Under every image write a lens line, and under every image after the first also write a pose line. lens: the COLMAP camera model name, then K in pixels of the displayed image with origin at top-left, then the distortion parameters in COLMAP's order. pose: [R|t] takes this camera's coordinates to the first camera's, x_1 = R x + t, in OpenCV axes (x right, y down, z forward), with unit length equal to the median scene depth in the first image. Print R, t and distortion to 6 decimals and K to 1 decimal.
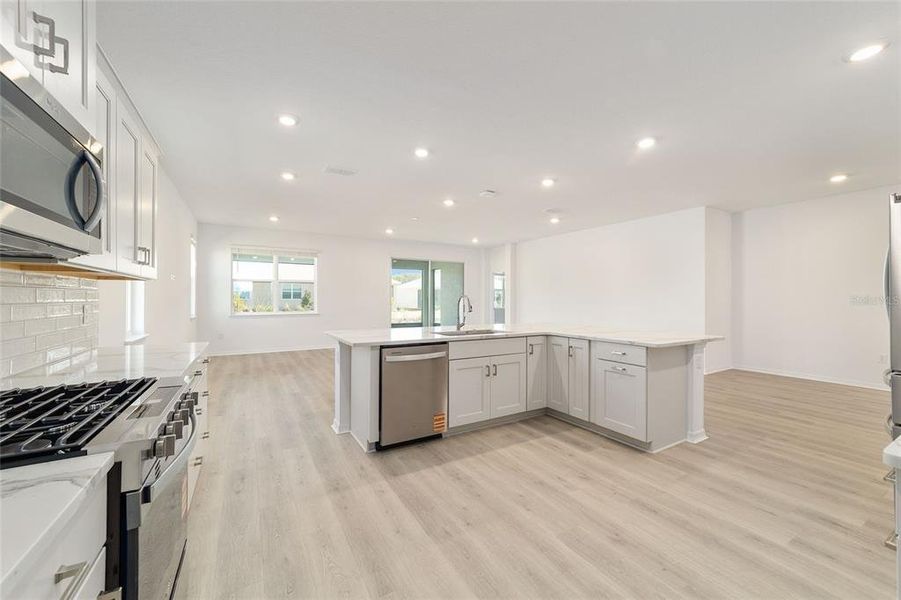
lens RADIAL K [[345.0, 0, 450.5], [0, 345.0, 300.0], [0, 0, 1]] dist [-0.006789, 0.000102]
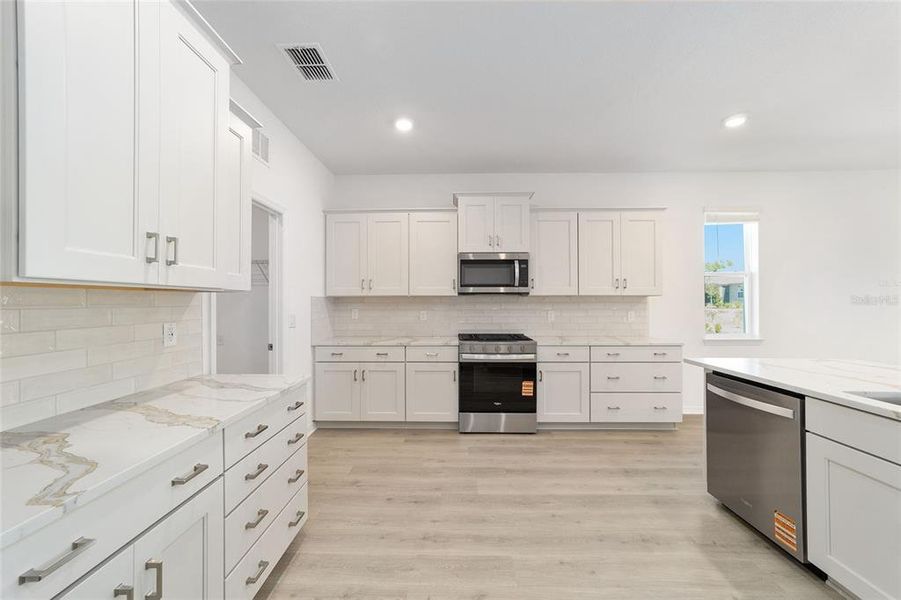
lens RADIAL K [[345.0, 0, 450.5], [0, 345.0, 300.0], [0, 0, 1]] dist [-0.006789, 0.000102]
pose [[-0.520622, -0.006180, -0.853765, 0.988615], [-0.002131, 0.999980, -0.005939, -0.034211], [0.853784, -0.001273, -0.520625, 1.084393]]
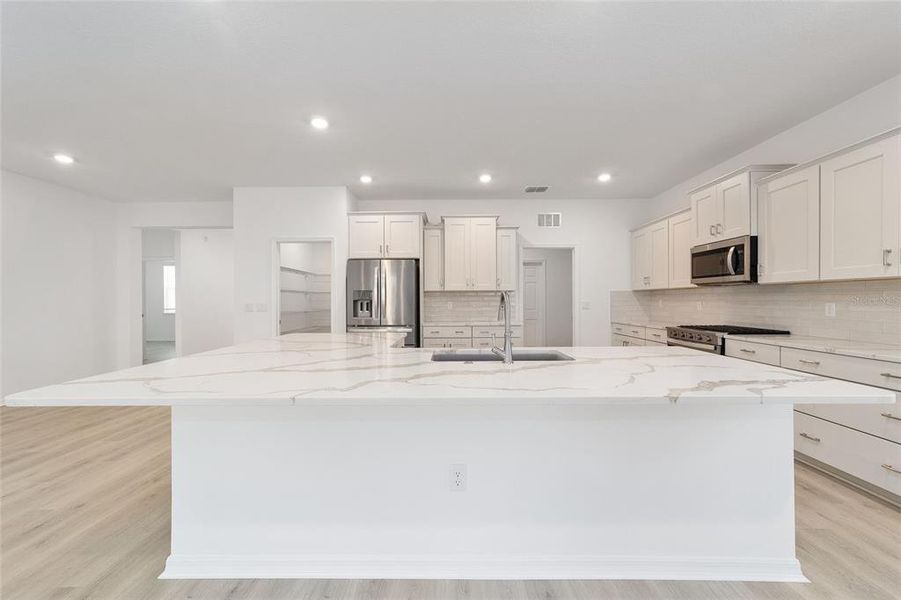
lens RADIAL K [[345.0, 0, 450.5], [0, 345.0, 300.0], [0, 0, 1]] dist [-0.006789, 0.000102]
pose [[-0.865387, -0.000817, 0.501104, -0.238231], [0.002142, 0.999984, 0.005330, -0.009512], [-0.501100, 0.005685, -0.865371, 2.404051]]
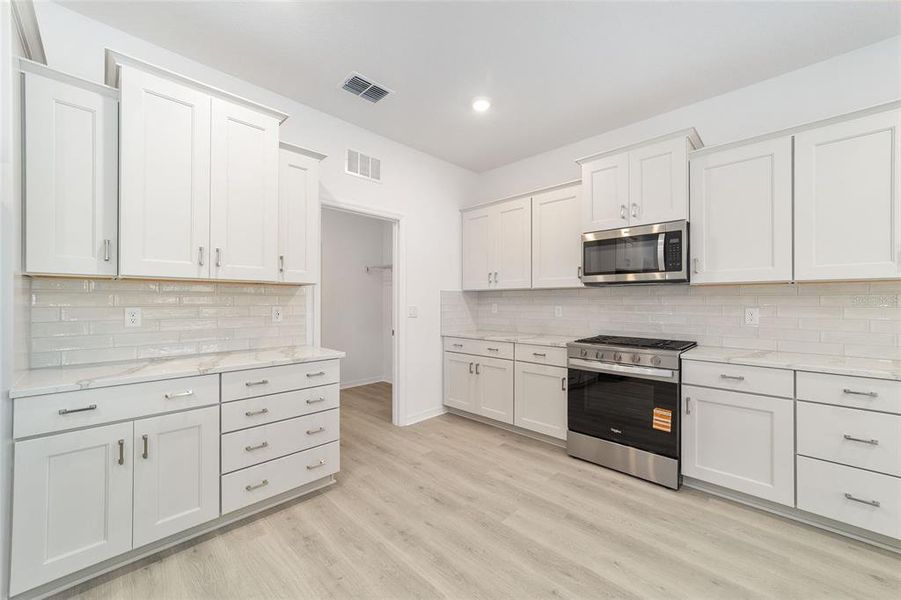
lens RADIAL K [[351.6, 0, 448.5], [0, 351.6, 299.9], [0, 0, 1]] dist [-0.000882, 0.000176]
pose [[-0.965051, -0.006265, -0.261985, 0.416515], [-0.005571, 0.999979, -0.003390, -0.006895], [0.262001, -0.001812, -0.965066, 1.427504]]
